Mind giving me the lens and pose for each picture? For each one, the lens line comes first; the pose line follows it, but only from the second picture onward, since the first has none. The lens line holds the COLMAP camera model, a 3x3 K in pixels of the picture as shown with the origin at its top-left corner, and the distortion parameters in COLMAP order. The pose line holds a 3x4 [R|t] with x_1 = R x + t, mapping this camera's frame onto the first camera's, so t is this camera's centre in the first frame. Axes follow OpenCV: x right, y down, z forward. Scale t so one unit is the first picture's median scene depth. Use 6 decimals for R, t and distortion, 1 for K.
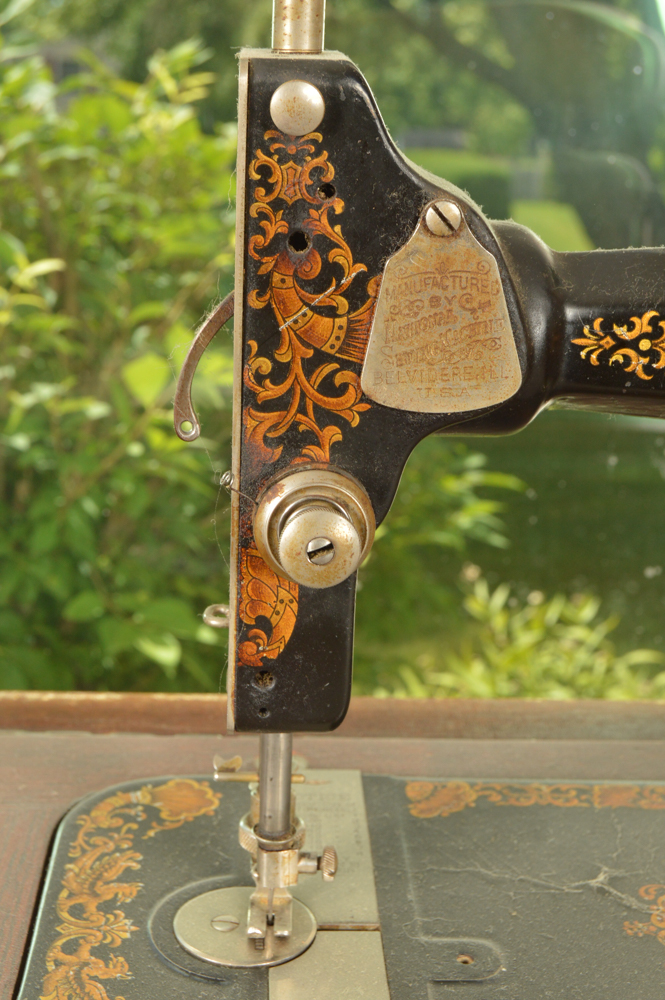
lens RADIAL K [[1635.3, 0, 332.5], [0, 1635.3, 500.0], [0, 0, 1]] dist [-0.045980, -0.062900]
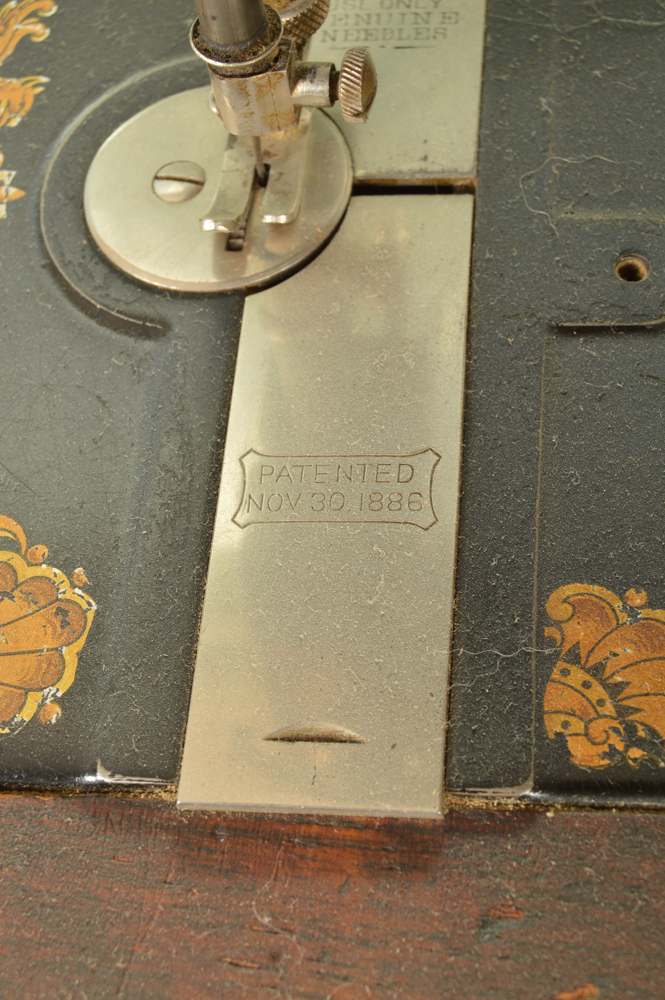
lens RADIAL K [[1862.5, 0, 332.5], [0, 1862.5, 500.0], [0, 0, 1]] dist [-0.057969, -0.067727]
pose [[0.980124, 0.032109, -0.195769, 0.119543], [0.104338, 0.755879, 0.646344, -0.051633], [0.168731, -0.653923, 0.737505, 0.579442]]
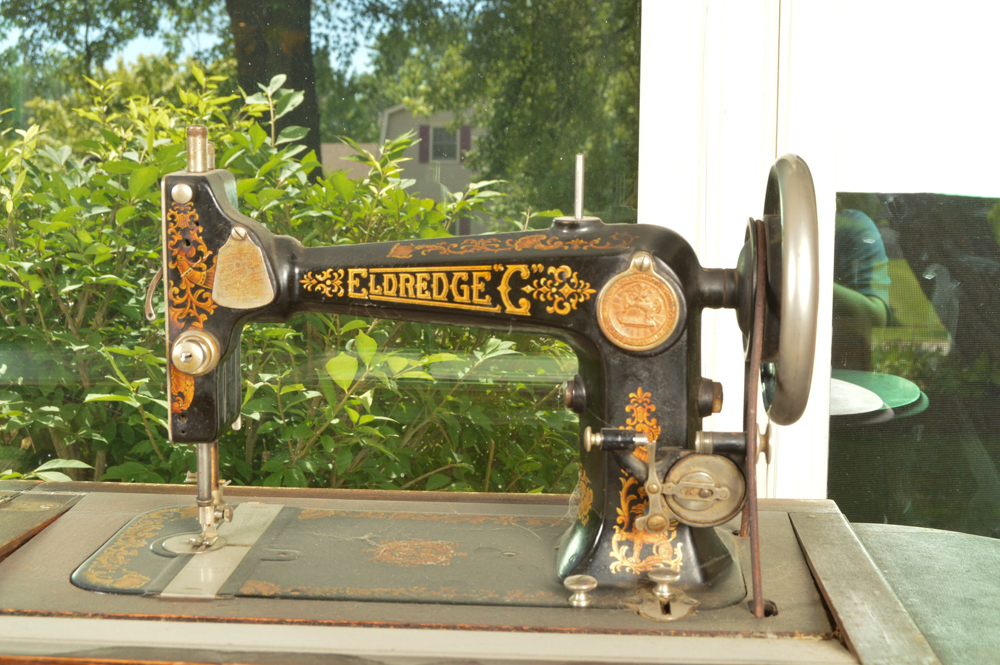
lens RADIAL K [[1635.3, 0, 500.0], [0, 1635.3, 332.5], [0, 0, 1]] dist [-0.045980, -0.062900]
pose [[0.991712, -0.005943, -0.128343, 0.777053], [-0.011637, 0.990669, -0.135792, 0.320420], [0.127952, 0.136160, 0.982389, -1.430795]]
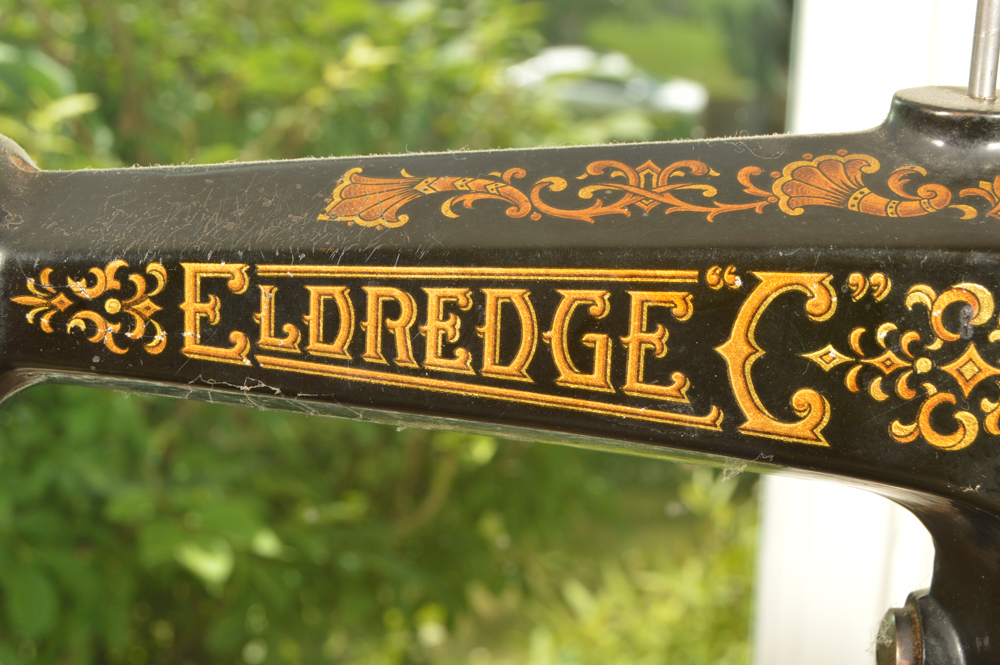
lens RADIAL K [[1862.5, 0, 500.0], [0, 1862.5, 332.5], [0, 0, 1]] dist [-0.057969, -0.067727]
pose [[0.997279, 0.023744, -0.069797, 0.418977], [-0.024367, 0.999670, -0.008087, -0.081163], [0.069582, 0.009765, 0.997528, 0.197790]]
